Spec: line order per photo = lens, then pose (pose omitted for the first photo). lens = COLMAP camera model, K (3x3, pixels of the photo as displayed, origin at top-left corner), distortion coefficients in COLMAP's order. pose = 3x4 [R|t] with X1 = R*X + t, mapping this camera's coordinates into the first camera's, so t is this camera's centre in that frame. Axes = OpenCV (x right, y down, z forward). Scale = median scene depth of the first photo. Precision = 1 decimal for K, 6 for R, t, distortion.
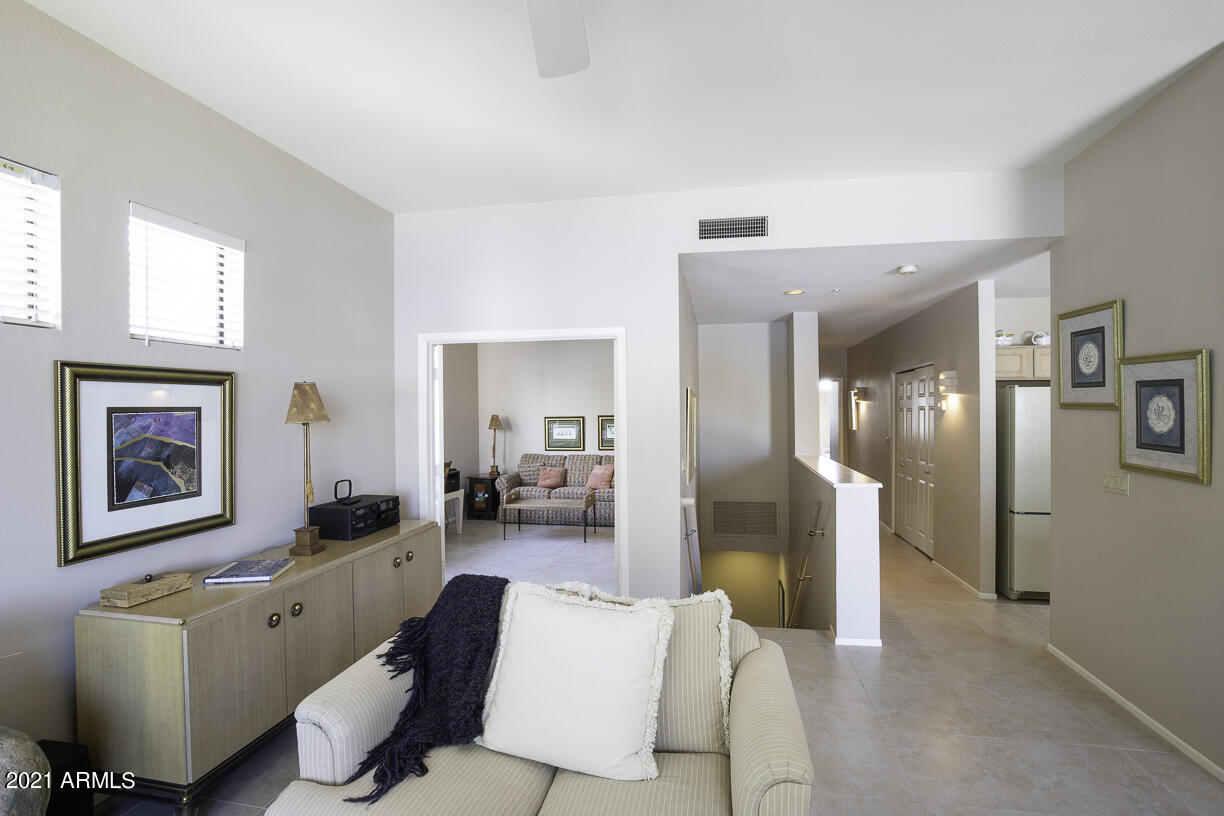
lens RADIAL K [[552.4, 0, 613.0], [0, 552.4, 414.1], [0, 0, 1]] dist [-0.025890, 0.001645]
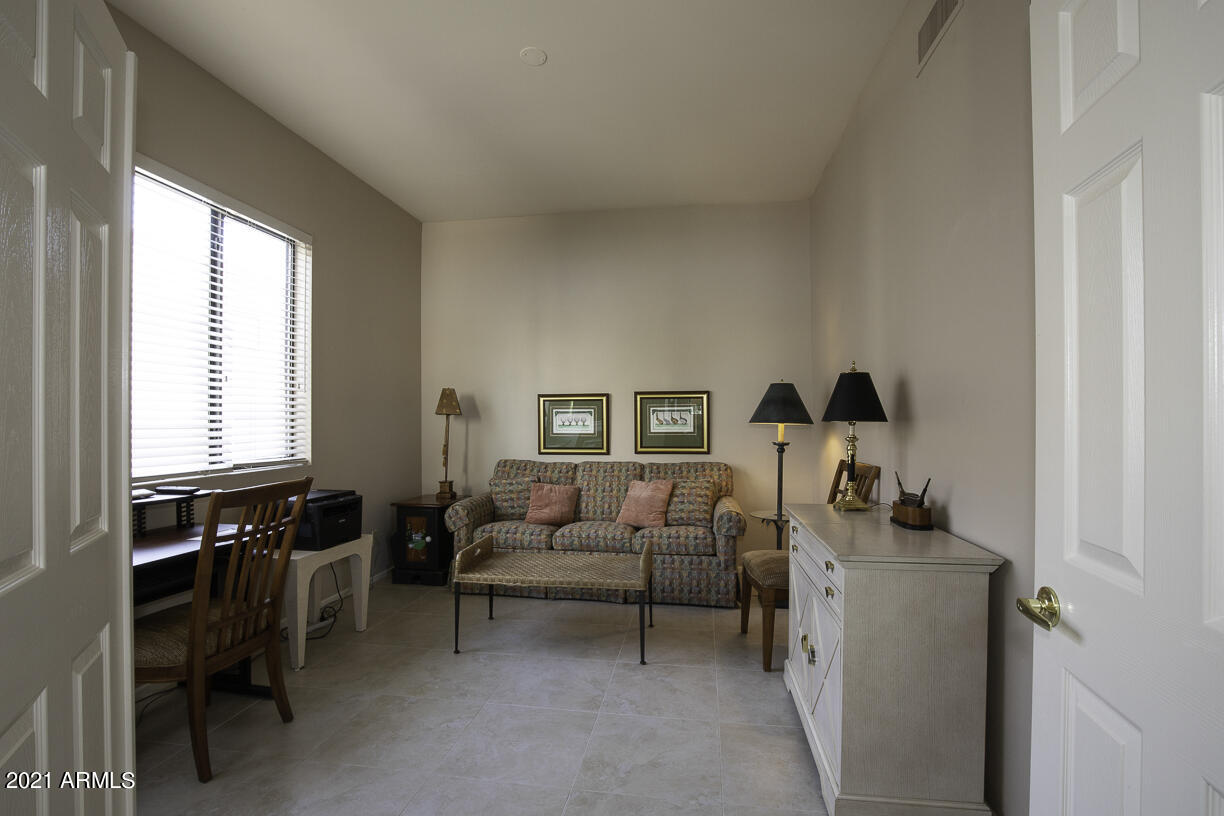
lens RADIAL K [[552.4, 0, 616.6], [0, 552.4, 411.9], [0, 0, 1]] dist [-0.025890, 0.001645]
pose [[0.998724, 0.006633, 0.050073, -0.075433], [-0.005847, 0.999858, -0.015825, 0.032827], [-0.050170, 0.015512, 0.998620, 0.453421]]
